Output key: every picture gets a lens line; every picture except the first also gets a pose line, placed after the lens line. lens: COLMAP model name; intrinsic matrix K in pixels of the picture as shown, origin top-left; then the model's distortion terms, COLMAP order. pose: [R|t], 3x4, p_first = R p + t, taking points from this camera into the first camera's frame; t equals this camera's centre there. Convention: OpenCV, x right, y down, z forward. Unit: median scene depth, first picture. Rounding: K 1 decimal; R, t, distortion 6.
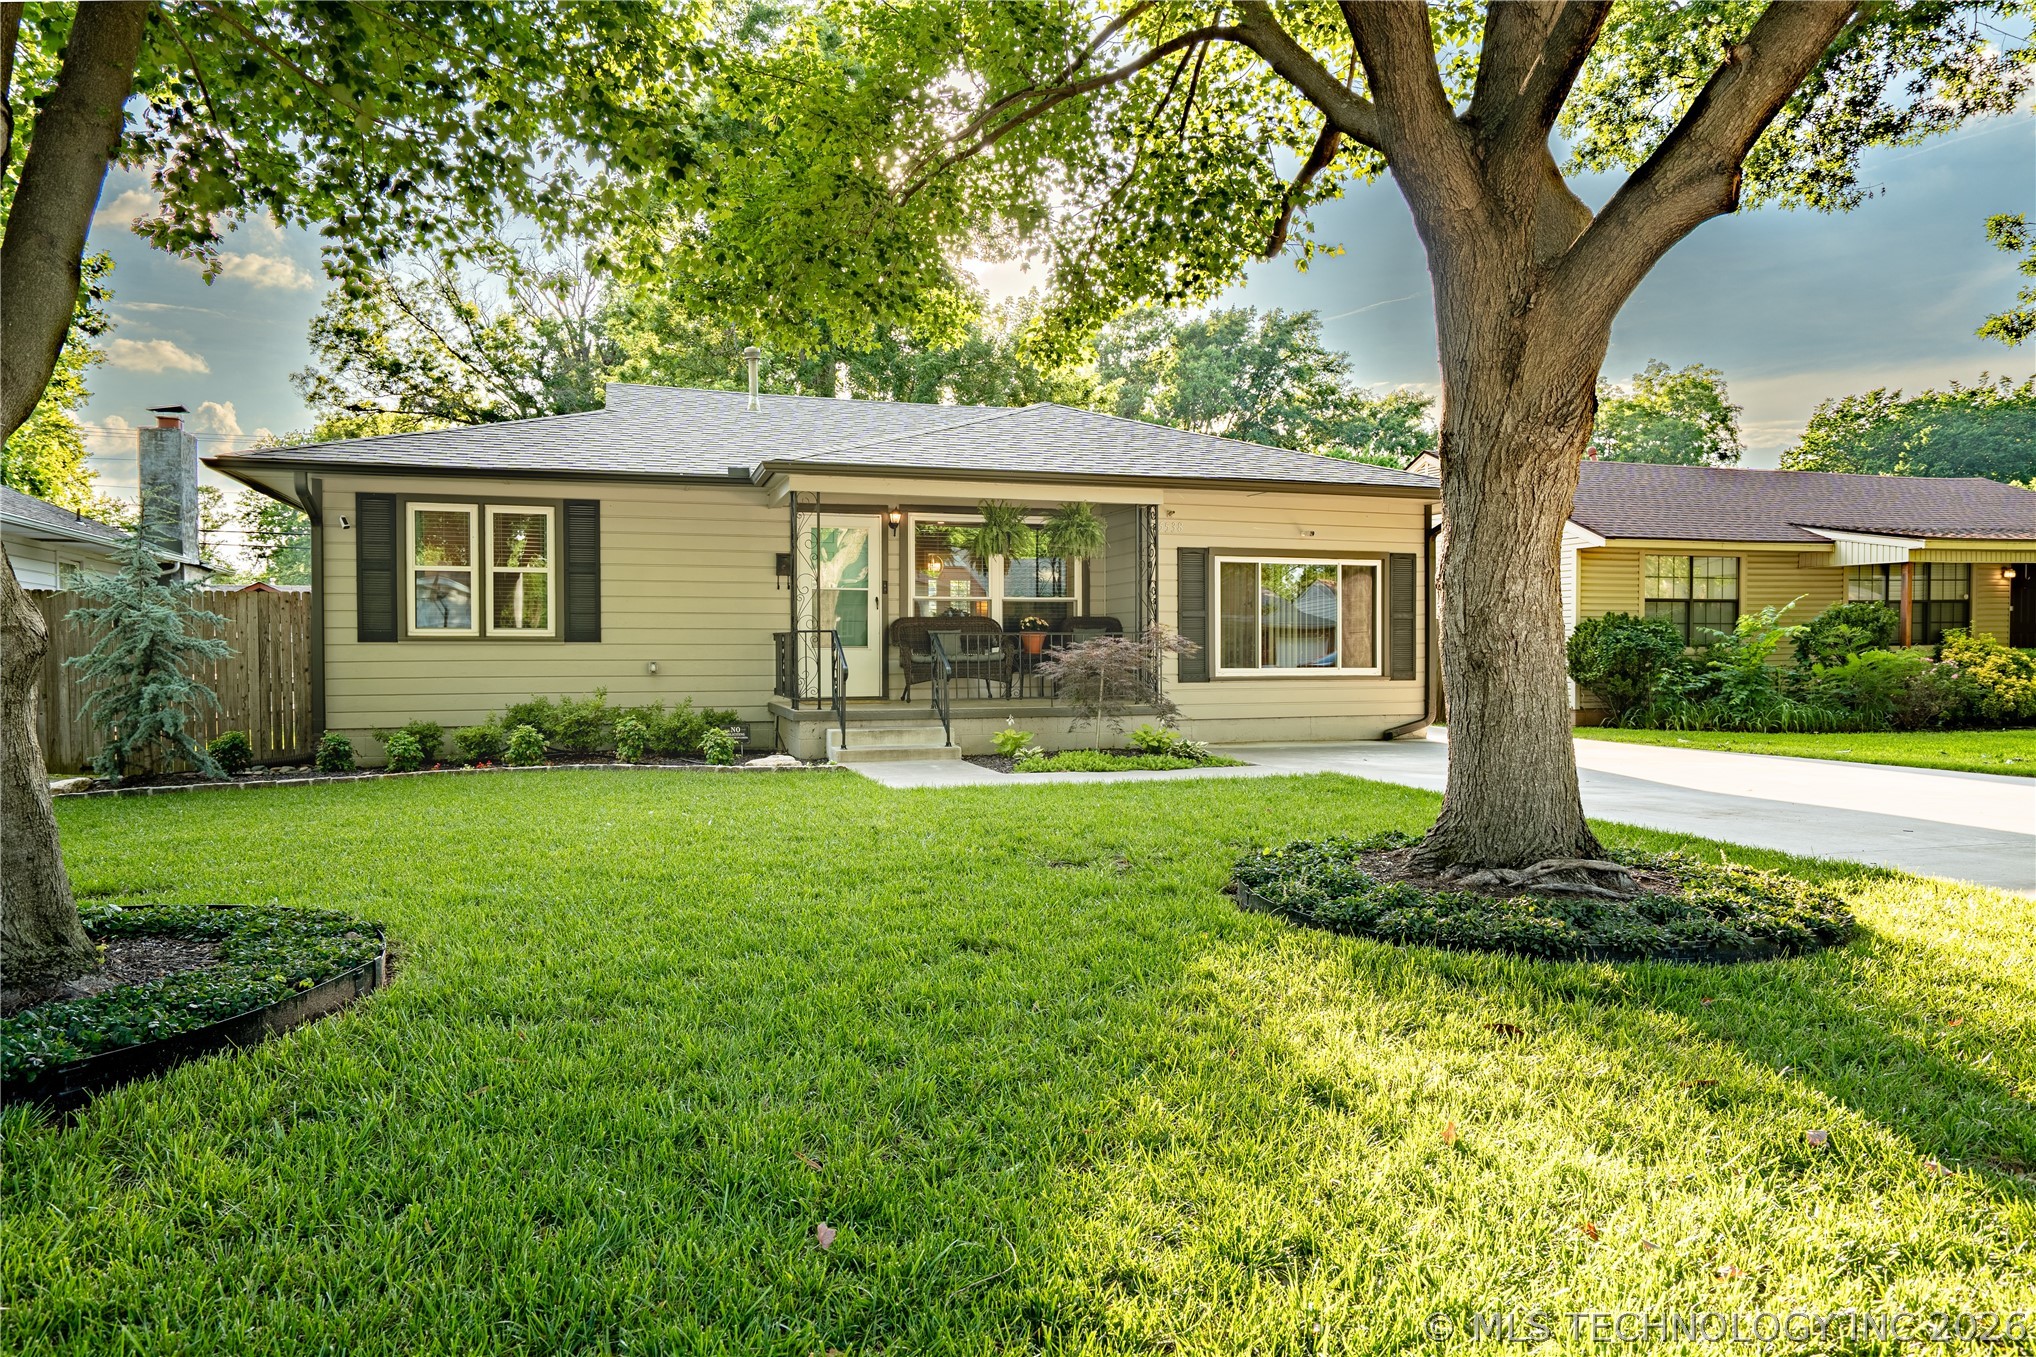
lens RADIAL K [[1232.5, 0, 1016.6], [0, 1232.5, 672.9], [0, 0, 1]] dist [-0.033192, 0.048159]
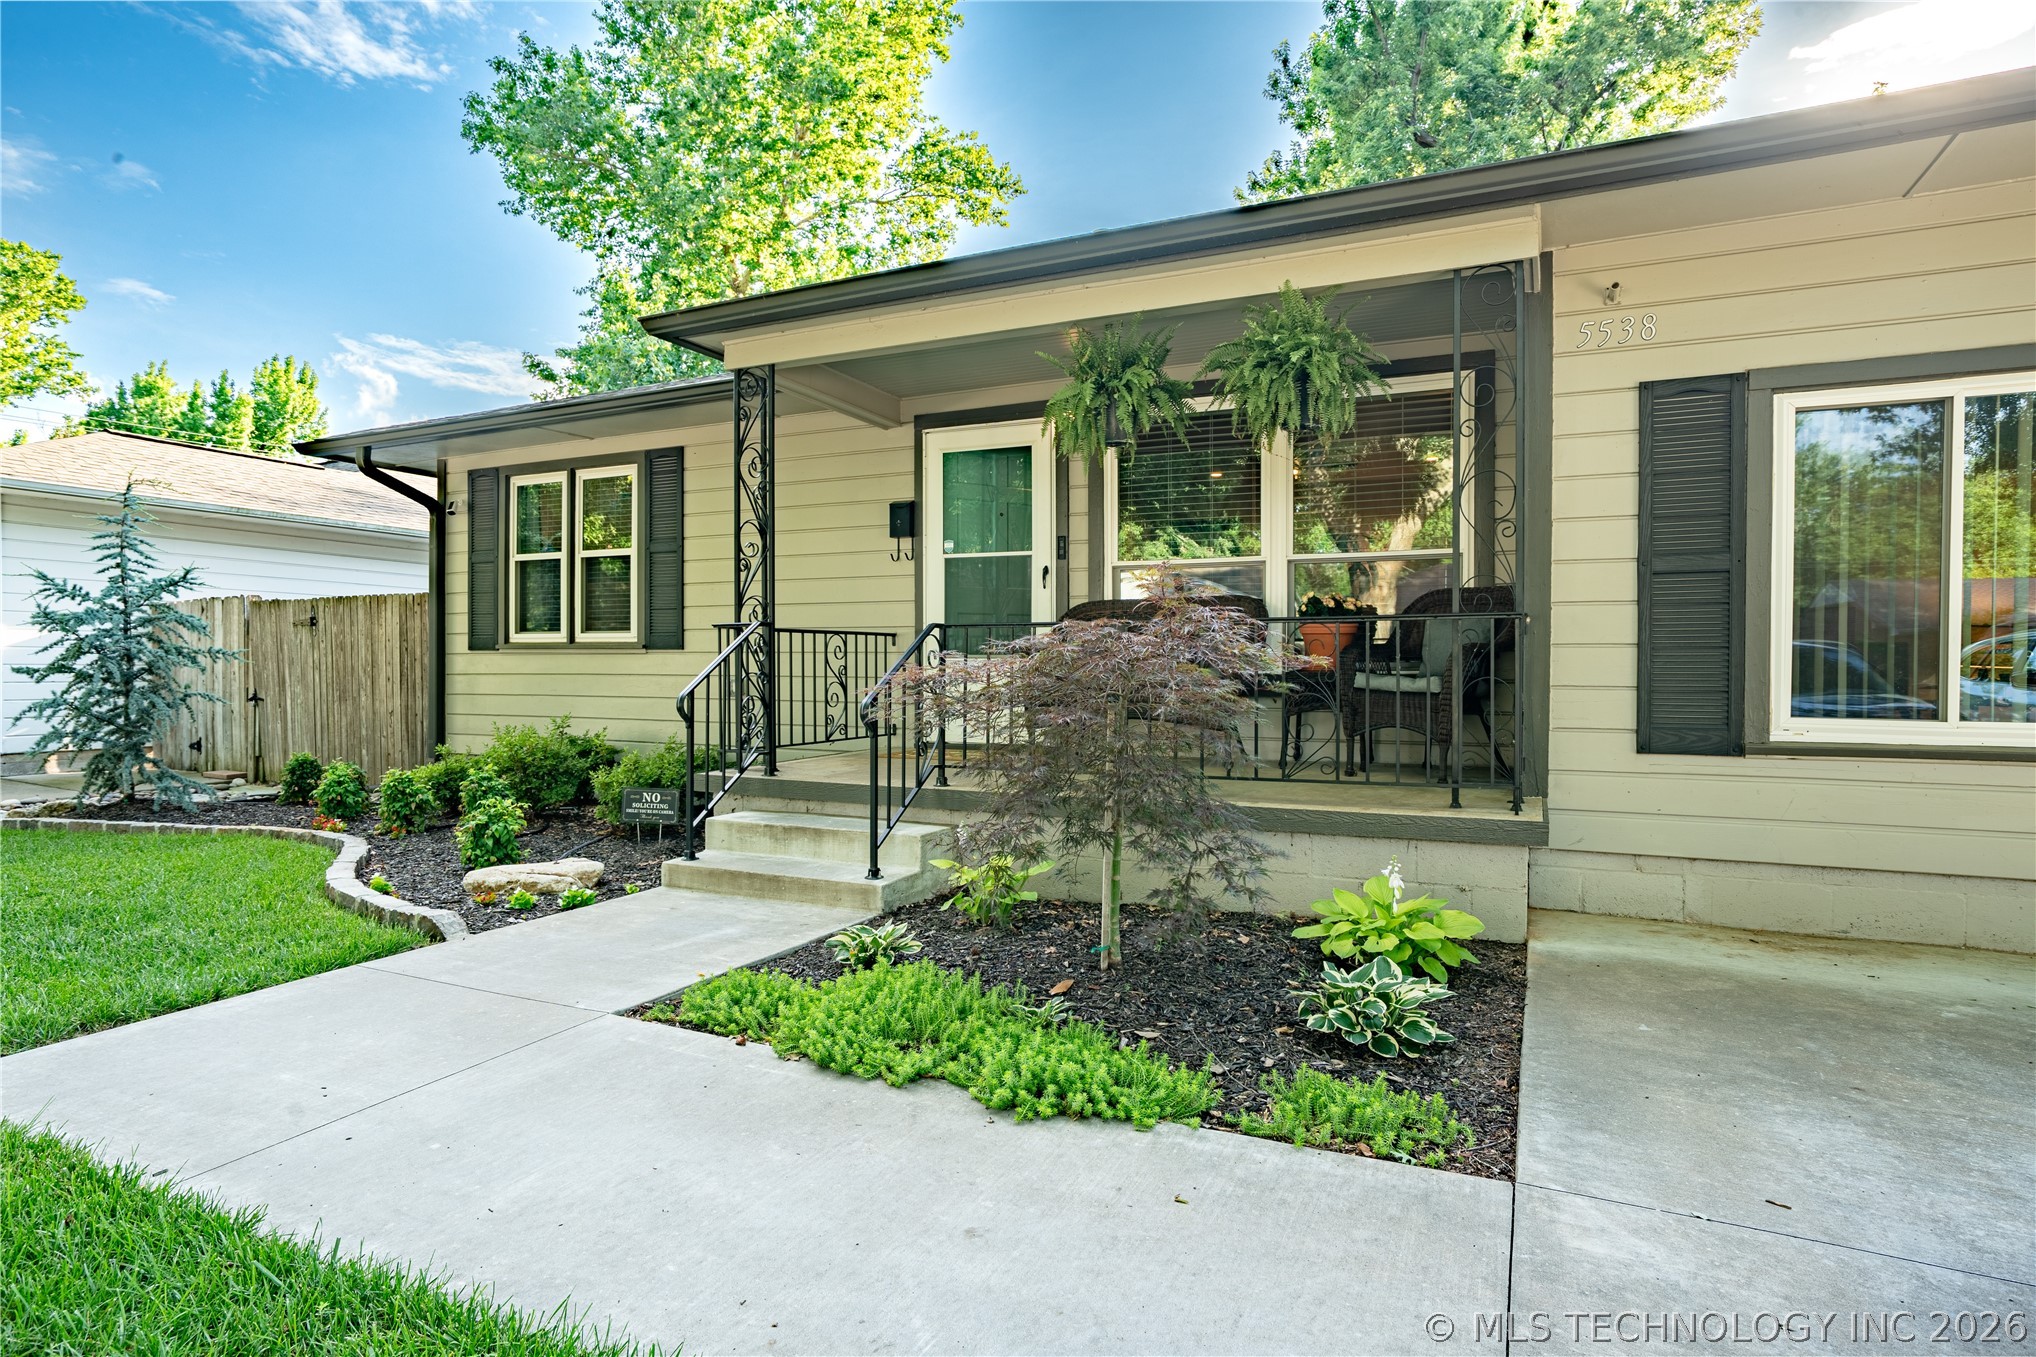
lens RADIAL K [[1102.7, 0, 1018.0], [0, 1102.7, 678.5], [0, 0, 1]] dist [-0.016515, -0.000517]
pose [[0.725949, 0.012374, -0.687637, 0.218171], [-0.015570, 0.999878, 0.001555, -0.011397], [0.687572, 0.009577, 0.726053, 0.630461]]
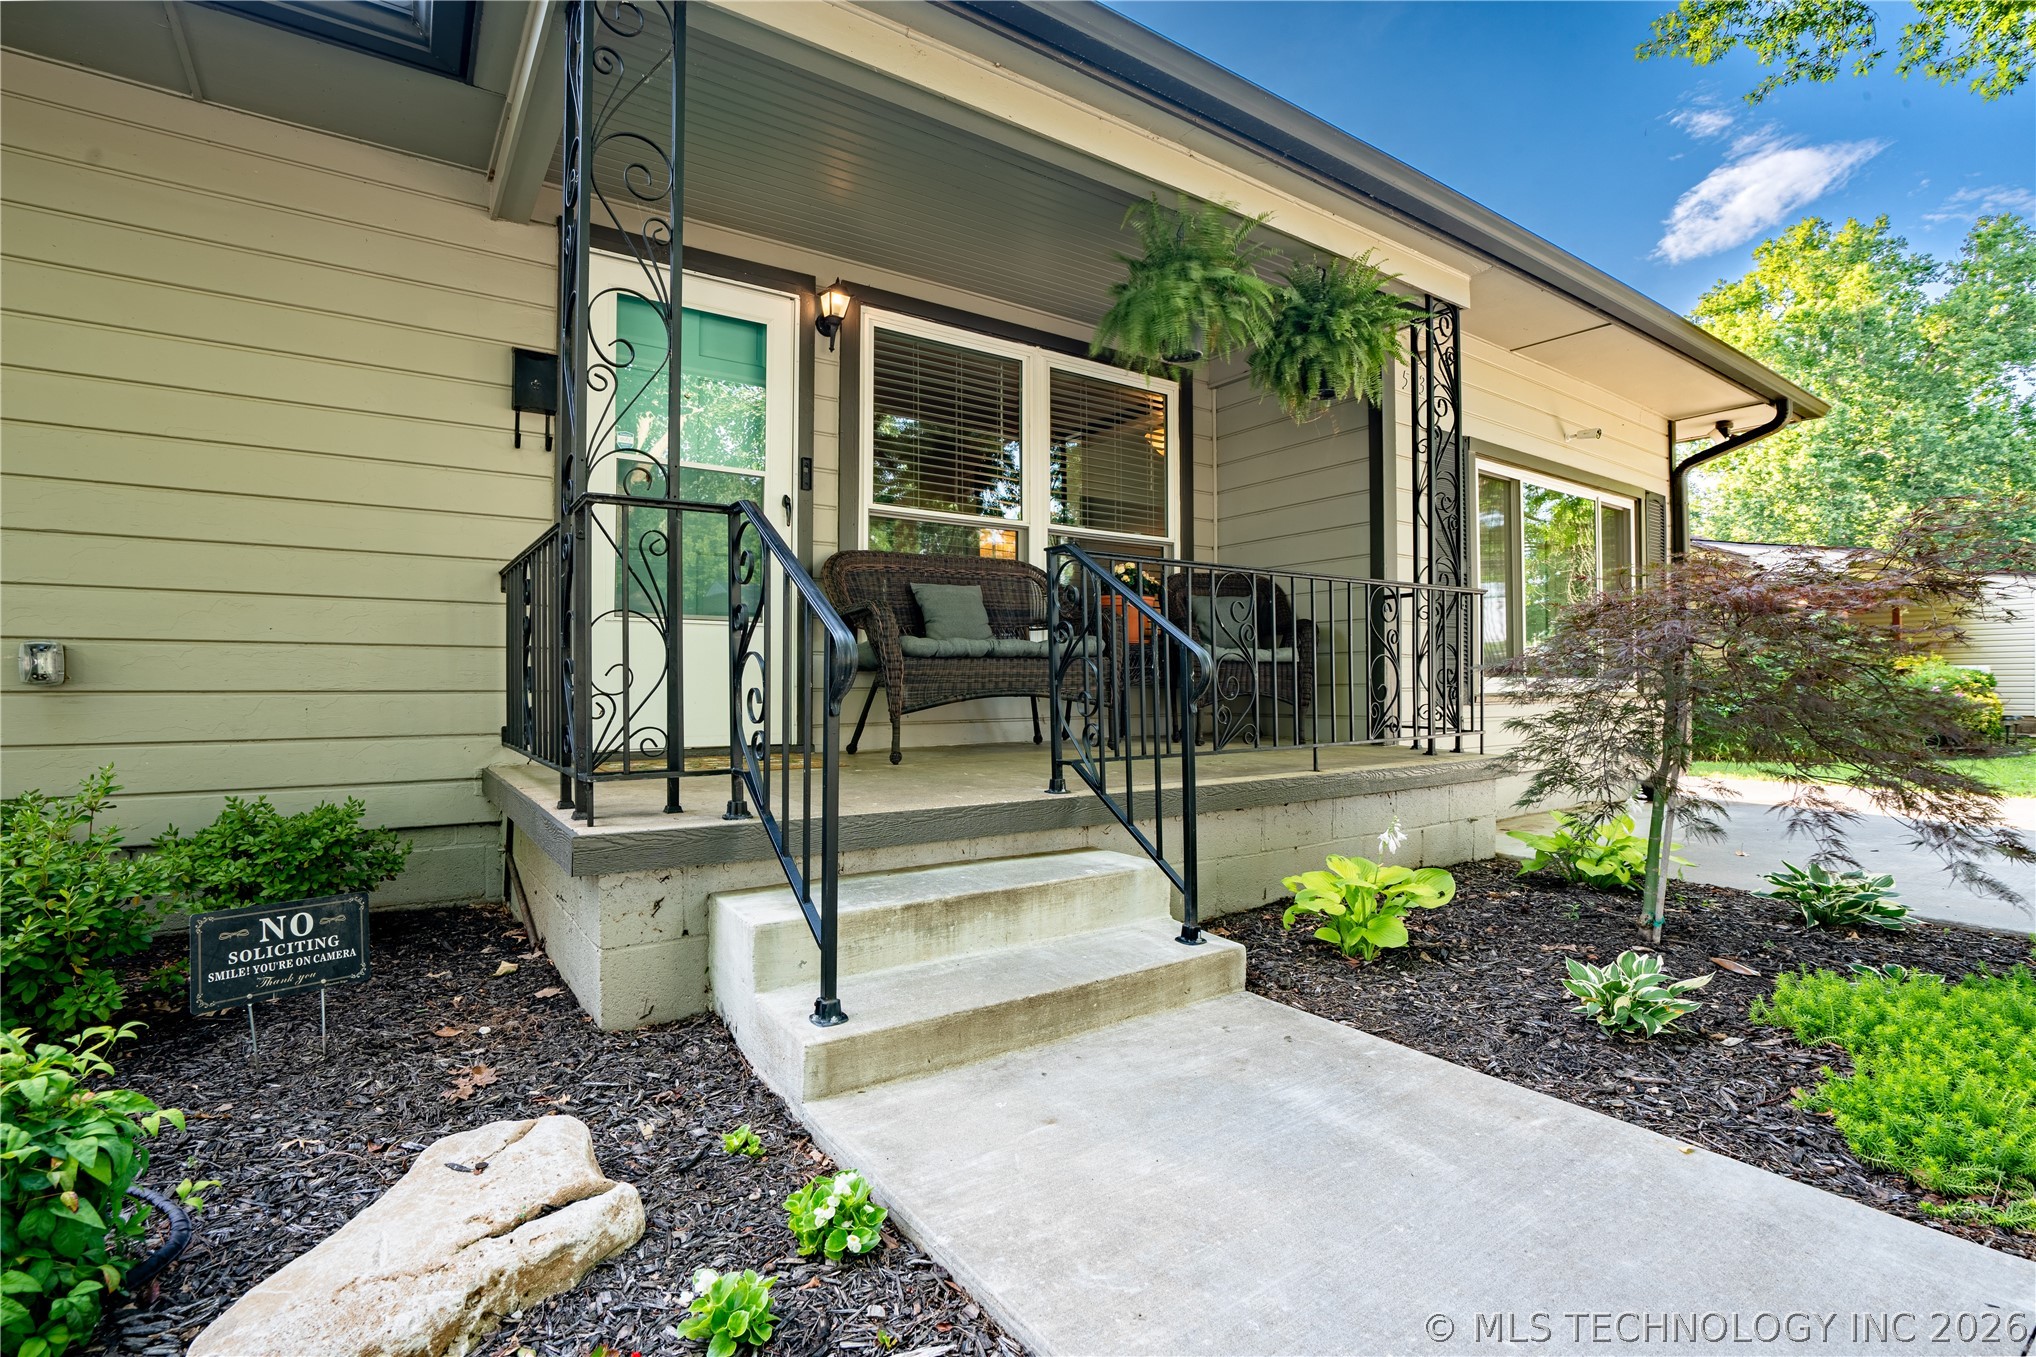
lens RADIAL K [[943.7, 0, 1017.4], [0, 943.7, 688.0], [0, 0, 1]] dist [-0.059531, 0.019081]
pose [[0.958493, -0.000871, 0.285115, -0.128318], [0.005216, 0.999882, -0.014480, 0.005870], [-0.285069, 0.015366, 0.958384, 0.685891]]
